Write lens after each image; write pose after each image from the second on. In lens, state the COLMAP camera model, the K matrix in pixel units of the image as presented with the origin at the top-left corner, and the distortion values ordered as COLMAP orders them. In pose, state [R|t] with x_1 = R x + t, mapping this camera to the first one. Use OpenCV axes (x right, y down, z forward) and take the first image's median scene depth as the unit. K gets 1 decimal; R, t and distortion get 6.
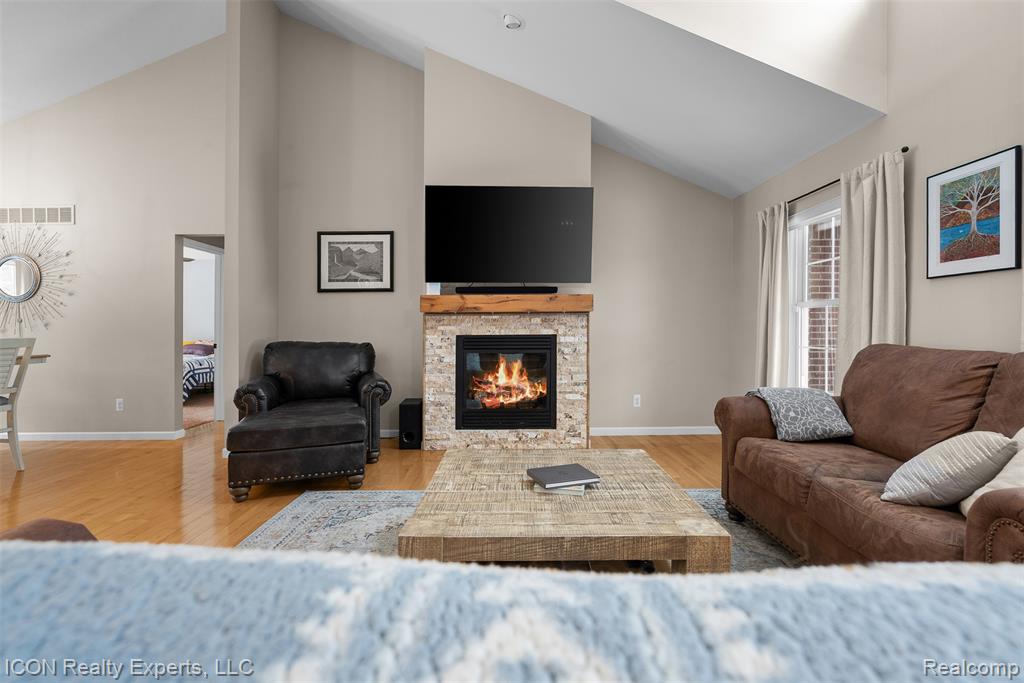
lens RADIAL K [[459.1, 0, 517.2], [0, 459.1, 327.0], [0, 0, 1]] dist [-0.003745, 0.000475]
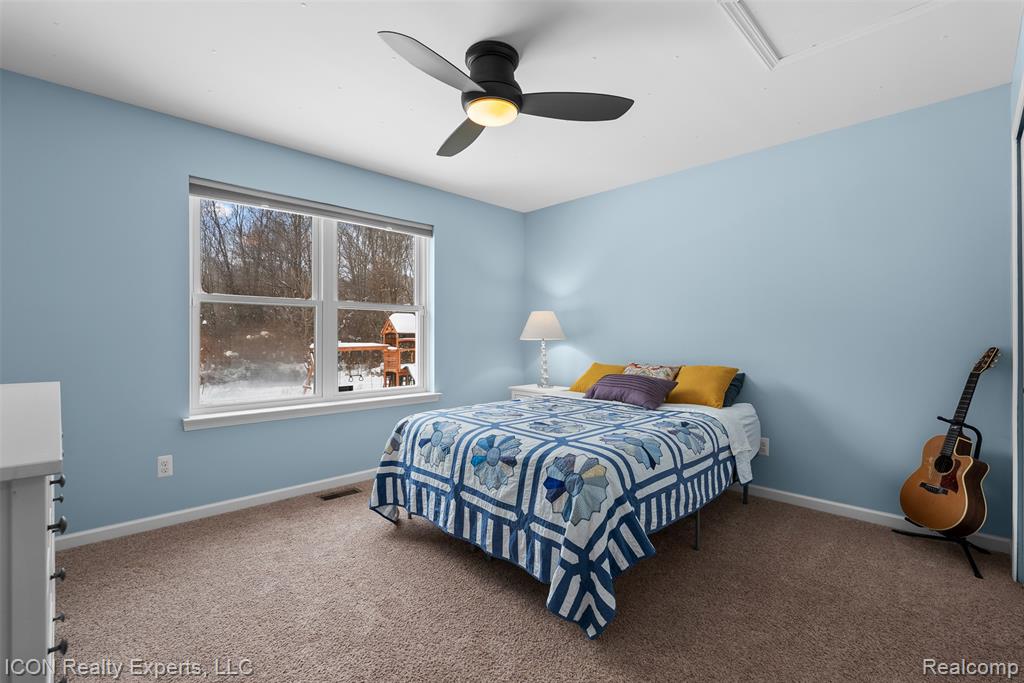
lens RADIAL K [[459.1, 0, 516.2], [0, 459.1, 339.4], [0, 0, 1]] dist [-0.003745, 0.000475]
pose [[0.684625, 0.006260, -0.728868, -0.567426], [-0.005839, 0.999978, 0.003104, 0.007117], [0.728872, 0.002131, 0.684647, 0.780128]]
